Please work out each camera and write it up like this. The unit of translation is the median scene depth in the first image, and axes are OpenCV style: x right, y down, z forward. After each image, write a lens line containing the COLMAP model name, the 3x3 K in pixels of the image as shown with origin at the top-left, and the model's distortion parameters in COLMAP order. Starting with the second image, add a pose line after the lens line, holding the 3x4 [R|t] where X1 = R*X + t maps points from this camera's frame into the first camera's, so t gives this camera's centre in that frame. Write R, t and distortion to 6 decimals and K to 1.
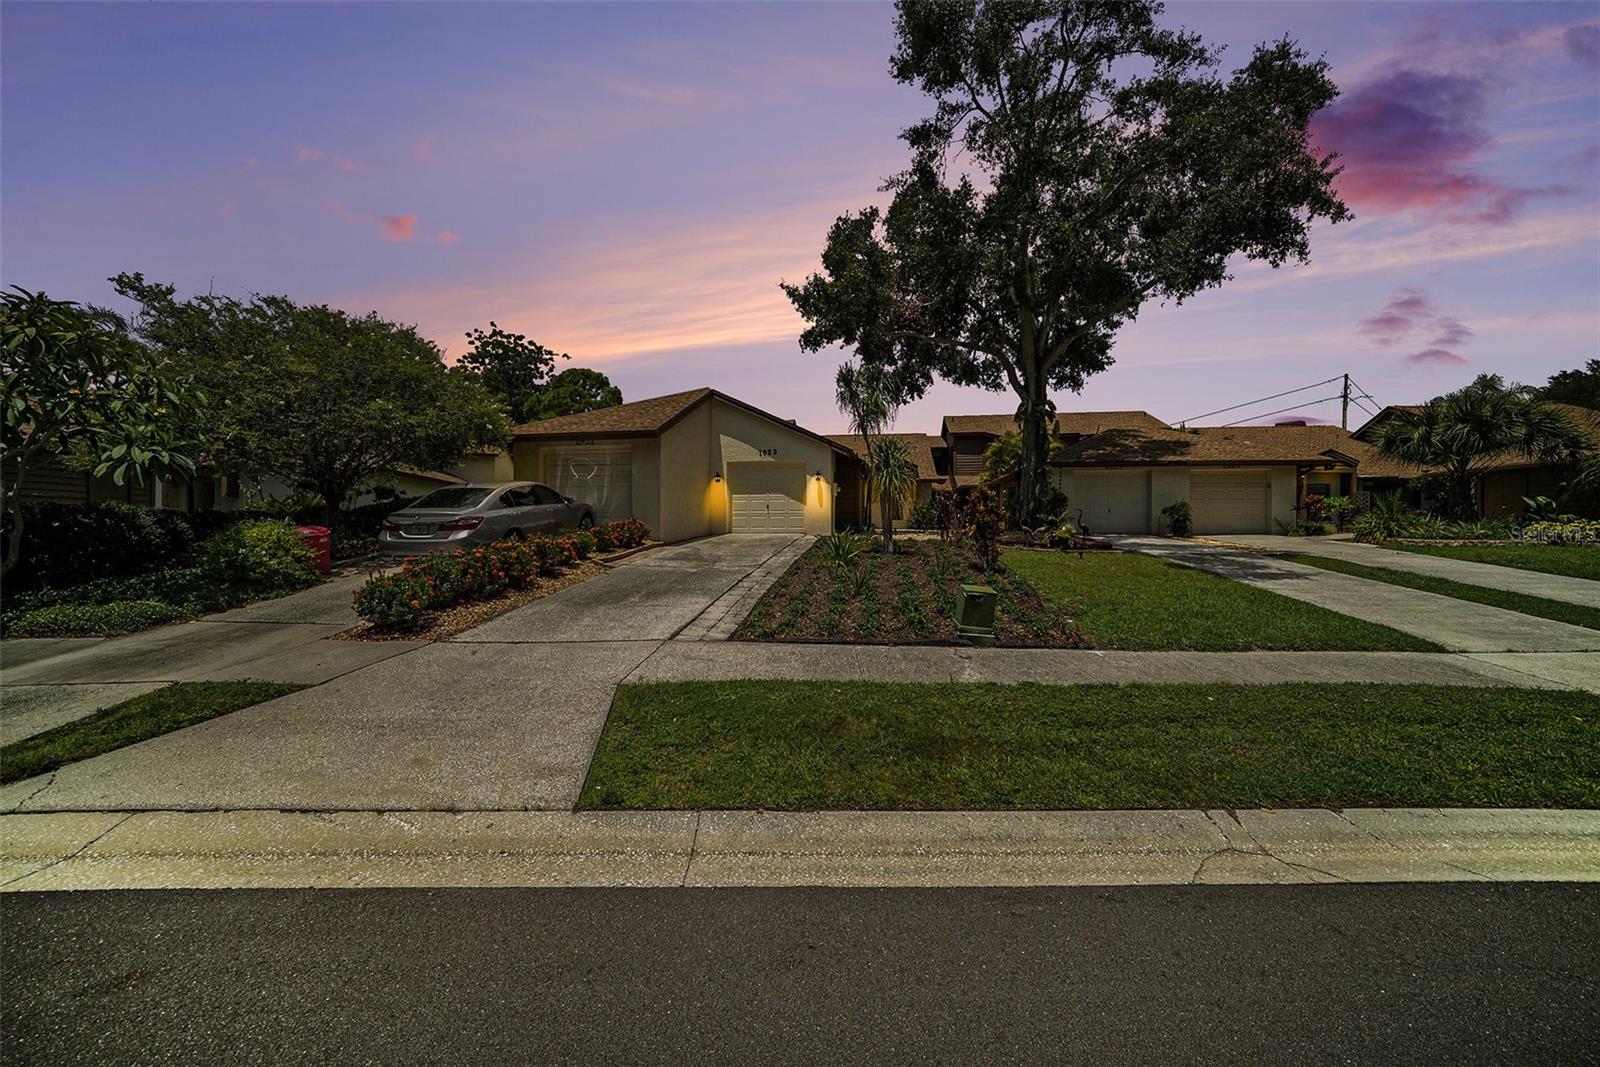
lens RADIAL K [[567.9, 0, 715.8], [0, 567.9, 520.9], [0, 0, 1]] dist [-0.020650, 0.001152]
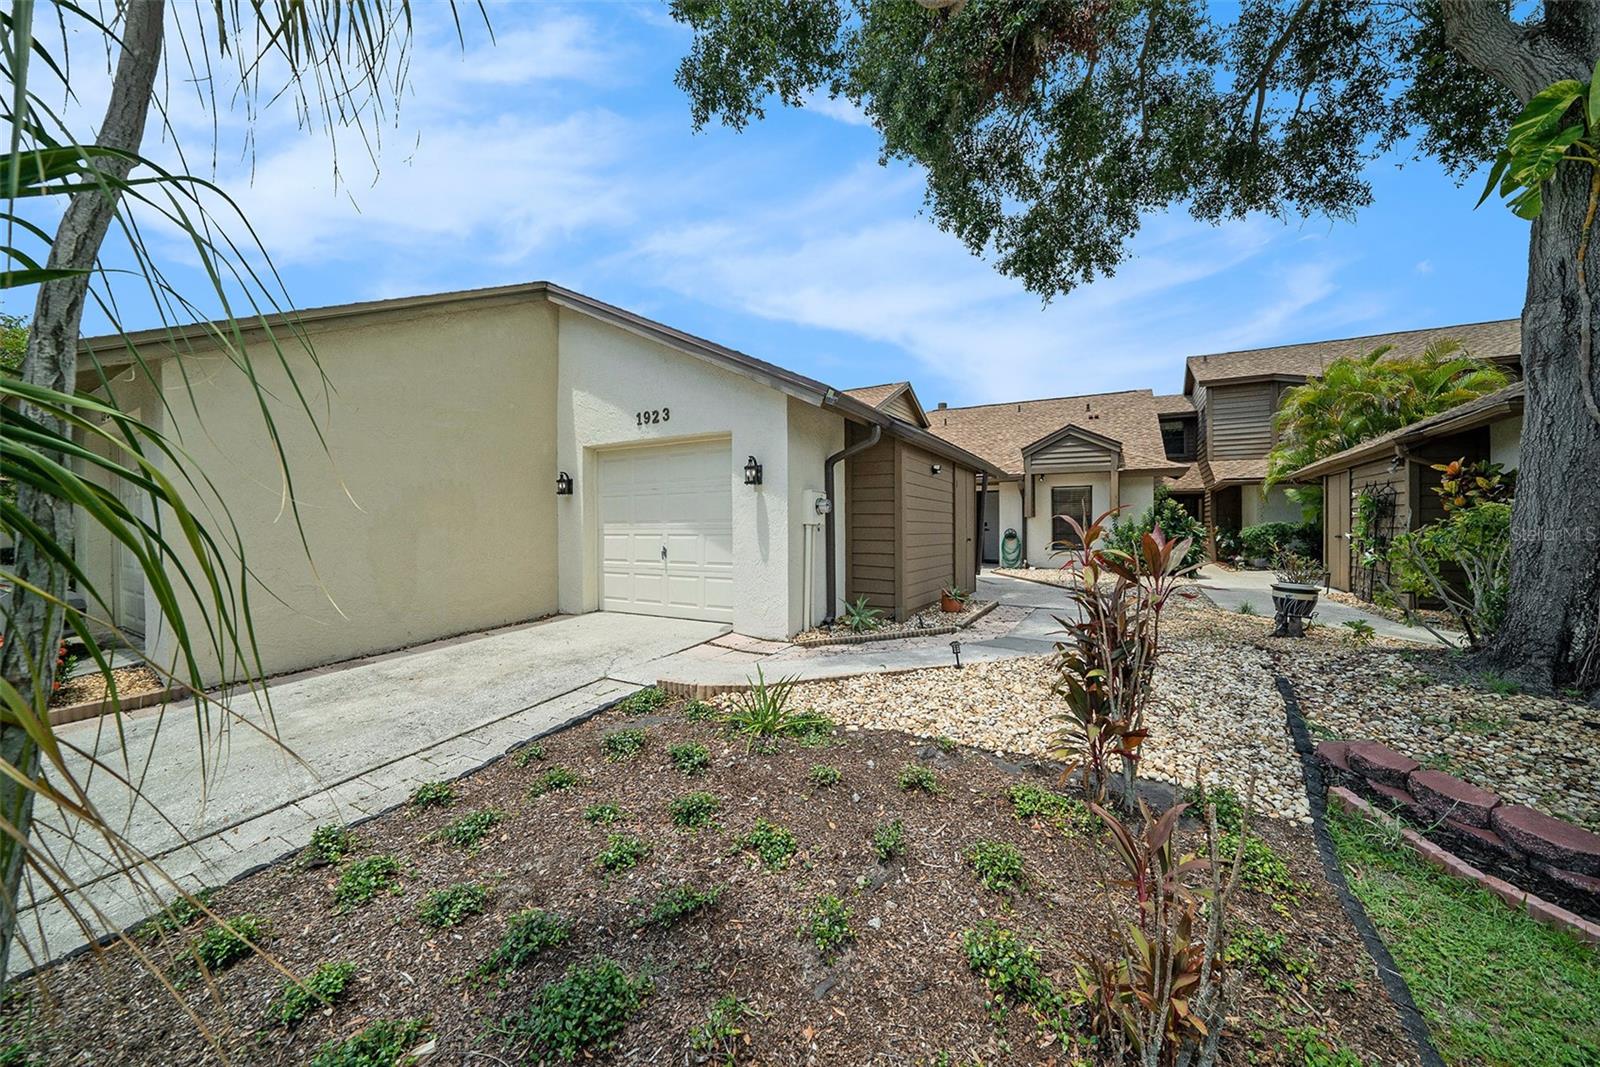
lens RADIAL K [[567.9, 0, 770.6], [0, 567.9, 532.2], [0, 0, 1]] dist [-0.020650, 0.001152]
pose [[0.962885, -0.010231, -0.269719, 0.269231], [0.015027, 0.999763, 0.015723, -0.043960], [0.269494, -0.019193, 0.962811, 0.615625]]
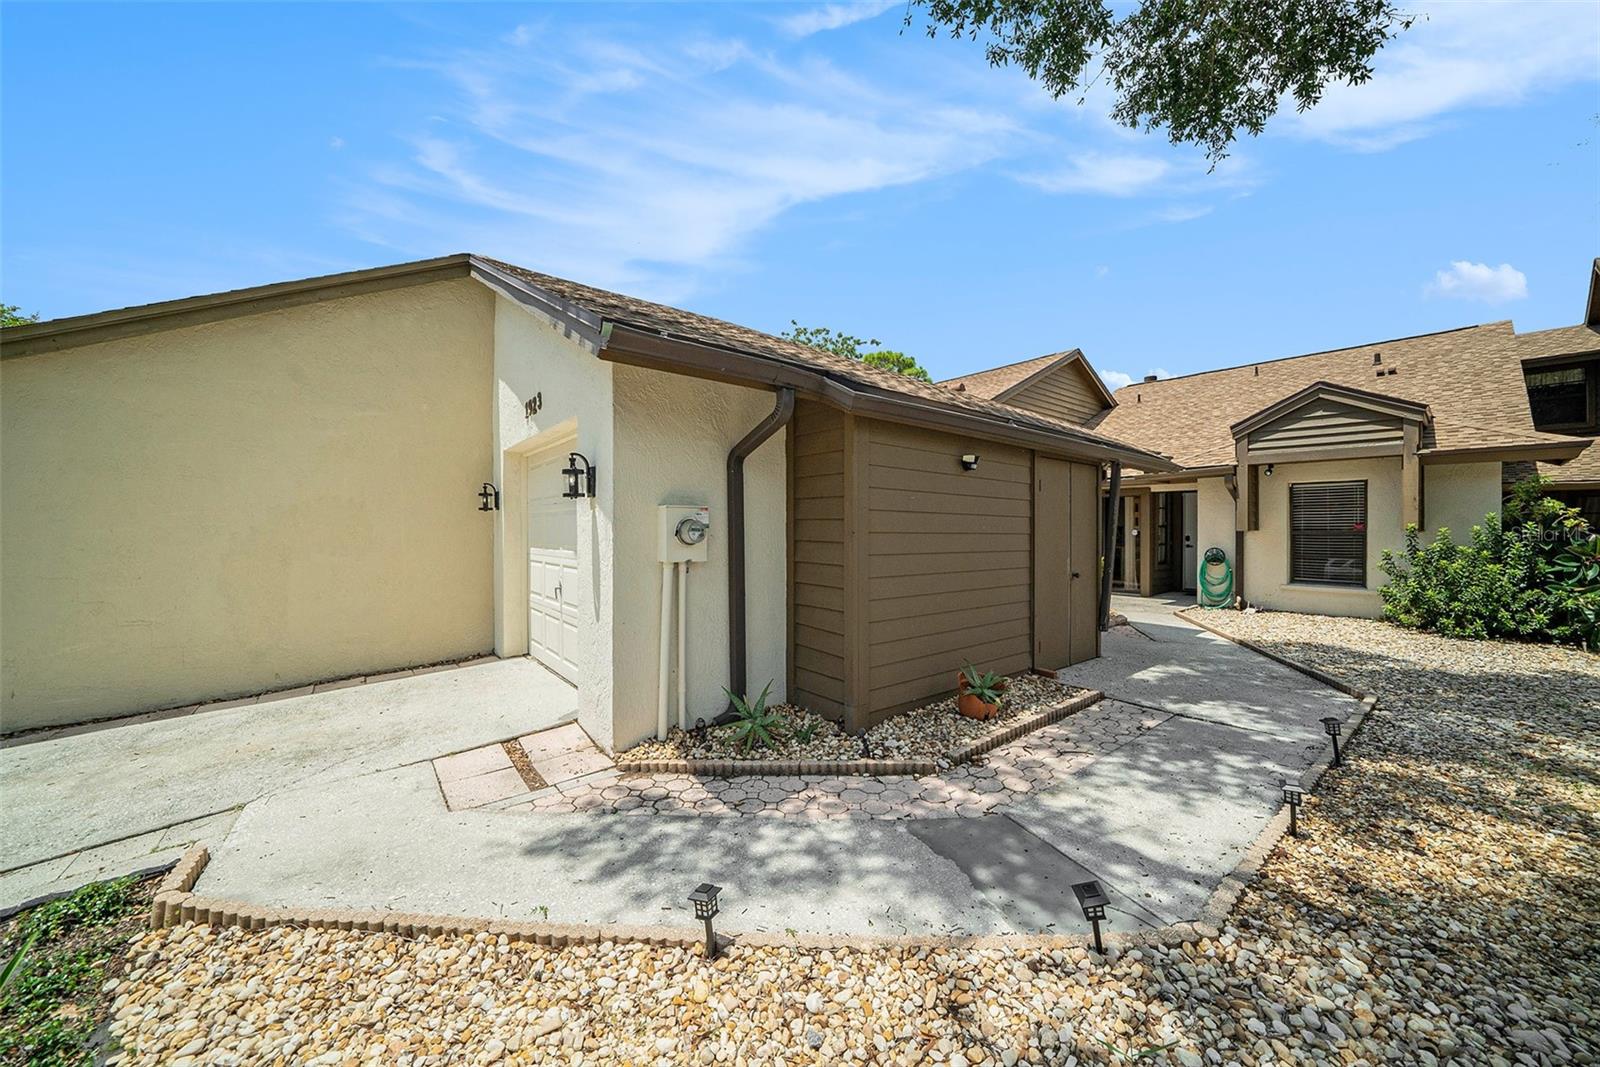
lens RADIAL K [[567.9, 0, 771.9], [0, 567.9, 530.8], [0, 0, 1]] dist [-0.020650, 0.001152]
pose [[0.809405, -0.010146, -0.587164, 0.351620], [0.013266, 0.999911, 0.001009, -0.053575], [0.587101, -0.008606, 0.809468, 0.807802]]
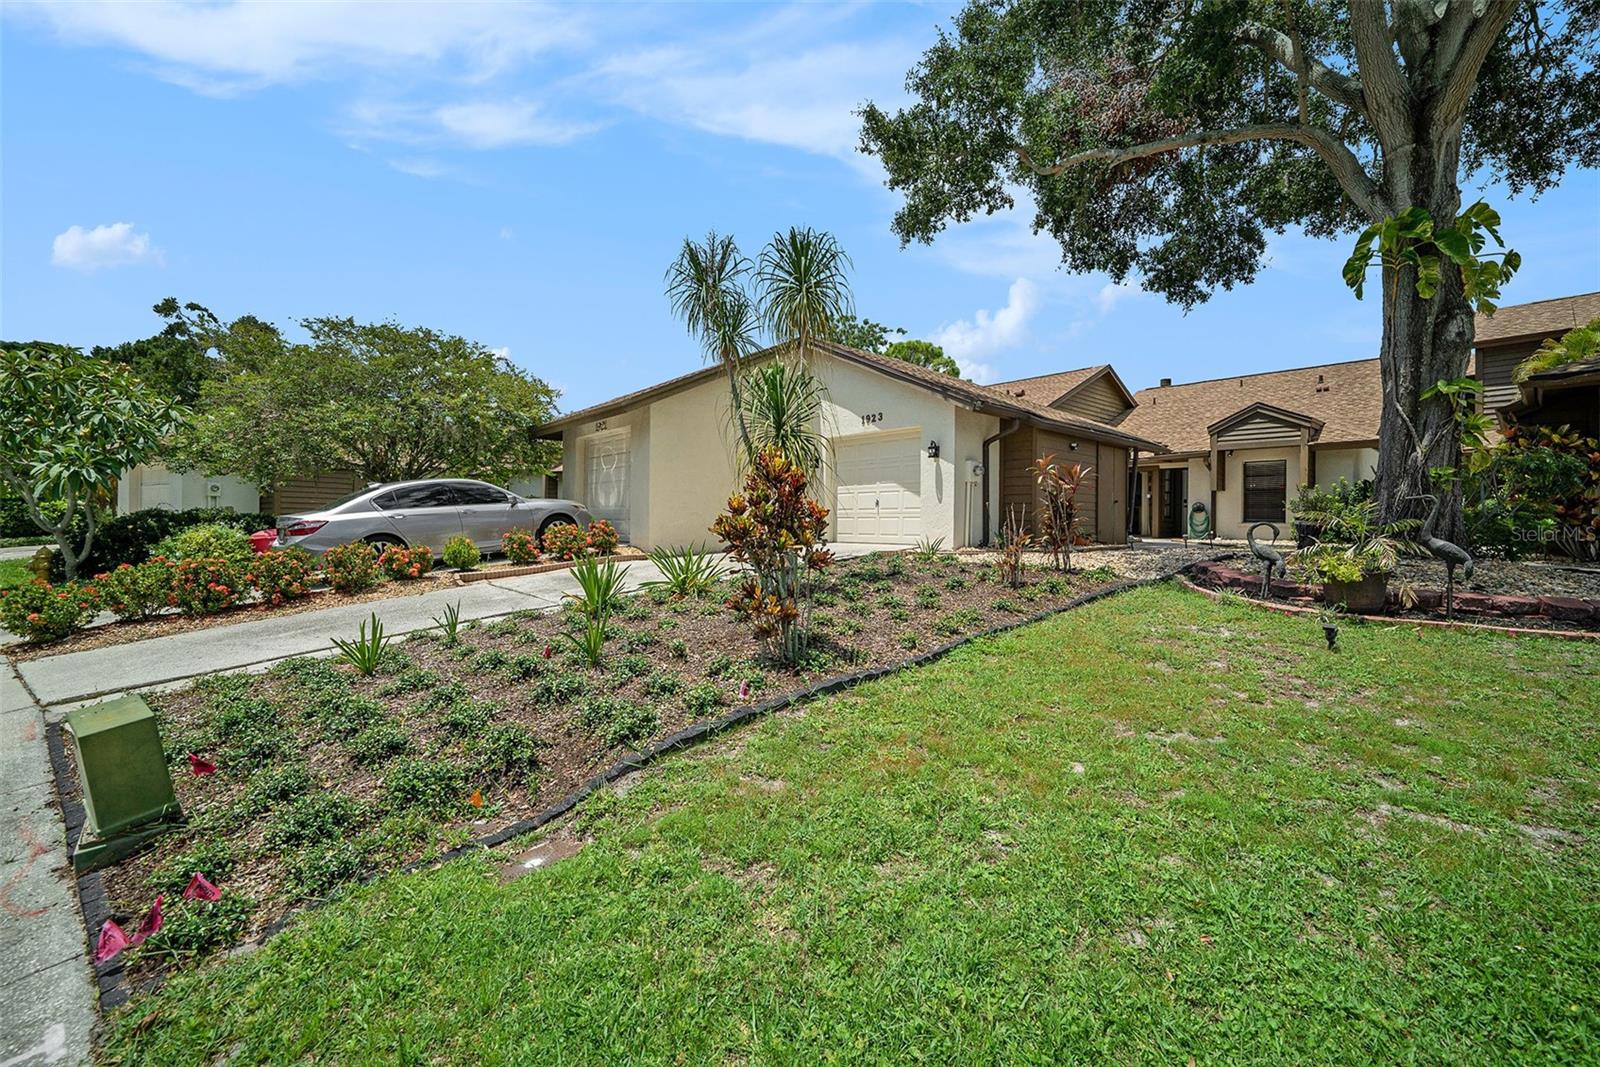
lens RADIAL K [[623.4, 0, 753.8], [0, 623.4, 521.7], [0, 0, 1]] dist [0.000852, 0.000014]
pose [[0.810932, 0.001331, -0.585139, 0.385084], [-0.000013, 0.999997, 0.002257, -0.005030], [0.585141, -0.001823, 0.810930, 0.333976]]
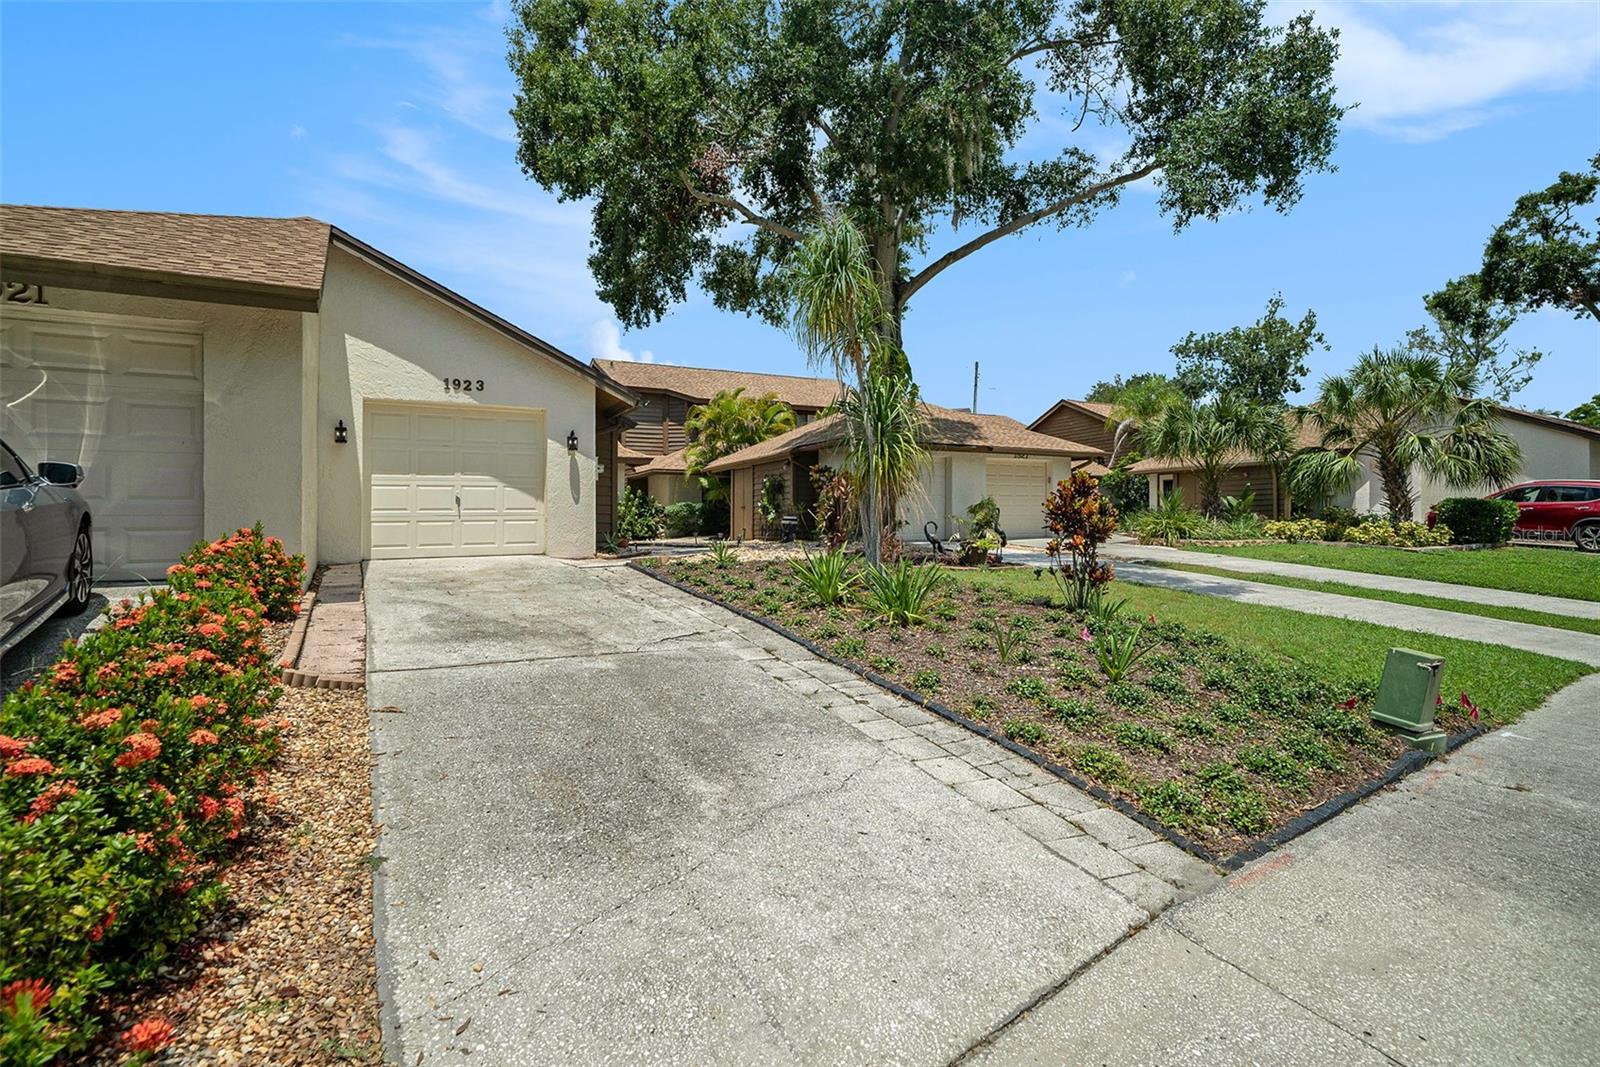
lens RADIAL K [[871.5, 0, 777.7], [0, 871.5, 521.8], [0, 0, 1]] dist [0.011428, 0.000396]
pose [[0.728258, -0.009268, 0.685240, -0.209218], [0.010734, 0.999940, 0.002116, -0.006318], [-0.685219, 0.005815, 0.728314, 0.284080]]
